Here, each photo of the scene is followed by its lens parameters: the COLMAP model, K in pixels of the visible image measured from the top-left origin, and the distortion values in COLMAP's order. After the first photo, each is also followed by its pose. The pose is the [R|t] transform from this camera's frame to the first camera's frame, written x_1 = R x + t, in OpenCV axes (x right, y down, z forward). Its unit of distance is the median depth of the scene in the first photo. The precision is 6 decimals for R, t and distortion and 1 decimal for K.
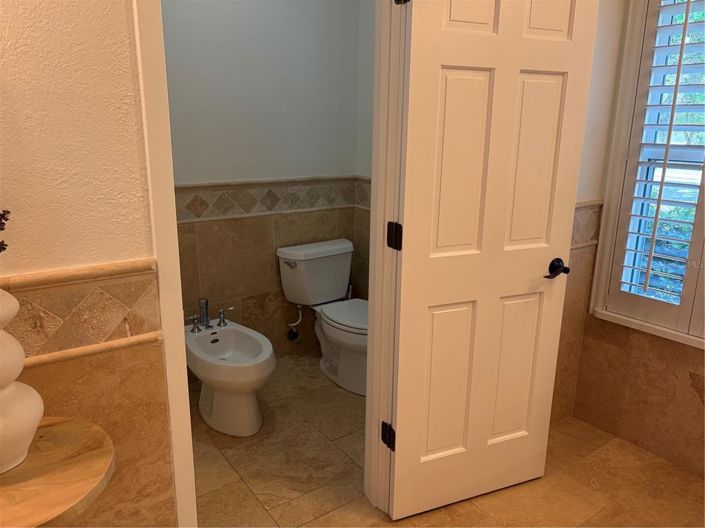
lens RADIAL K [[534.2, 0, 352.5], [0, 534.2, 264.0], [0, 0, 1]] dist [0.017480, 0.000125]
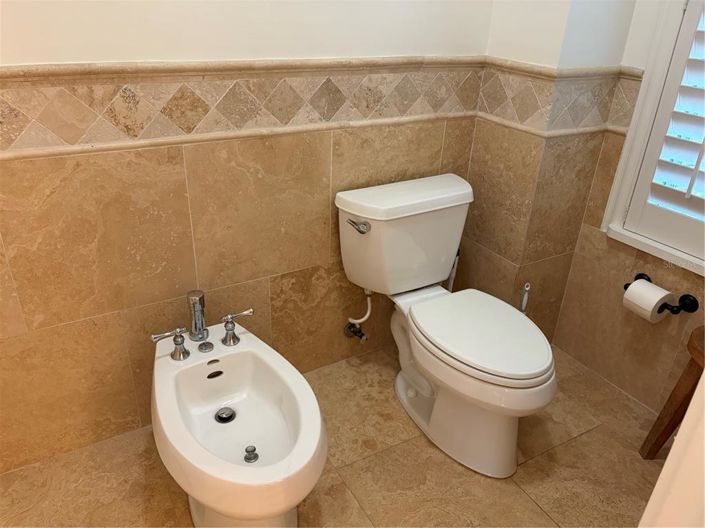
lens RADIAL K [[534.2, 0, 352.5], [0, 534.2, 264.0], [0, 0, 1]] dist [0.017480, 0.000125]
pose [[0.994184, 0.074877, -0.077404, -0.075881], [-0.056174, 0.973774, 0.220474, -0.078830], [0.091883, -0.214844, 0.972317, 0.447718]]
